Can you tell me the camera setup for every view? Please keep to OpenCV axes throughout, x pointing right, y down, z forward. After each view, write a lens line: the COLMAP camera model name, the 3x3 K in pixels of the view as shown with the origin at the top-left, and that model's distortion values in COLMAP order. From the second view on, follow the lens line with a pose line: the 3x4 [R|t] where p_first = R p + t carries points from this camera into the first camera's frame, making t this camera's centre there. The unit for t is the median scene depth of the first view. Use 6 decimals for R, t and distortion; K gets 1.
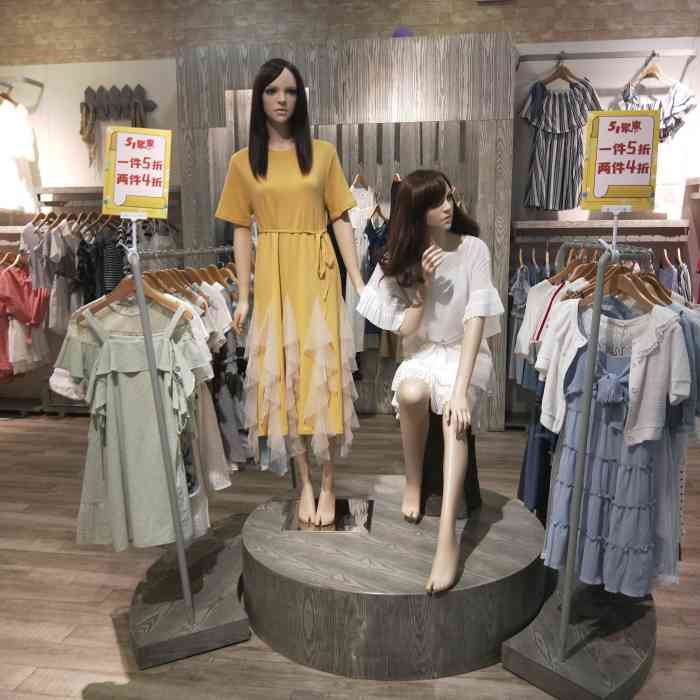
lens RADIAL K [[801.0, 0, 349.4], [0, 801.0, 348.1], [0, 0, 1]] dist [-0.033083, 0.000000]
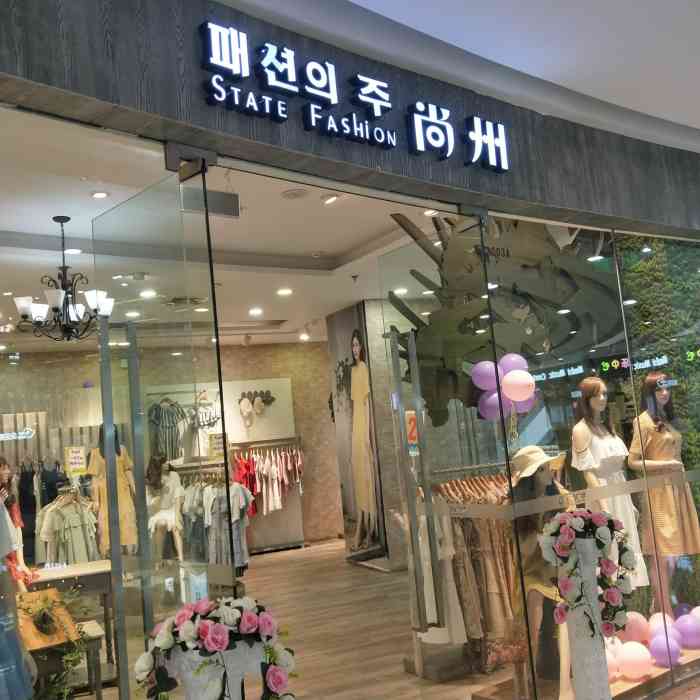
lens RADIAL K [[801.0, 0, 350.0], [0, 801.0, 349.8], [0, 0, 1]] dist [-0.033083, 0.000000]
pose [[0.830831, -0.017186, 0.556259, -0.556053], [0.183590, 0.952034, -0.244797, 0.166593], [-0.525370, 0.305509, 0.794135, -1.106407]]
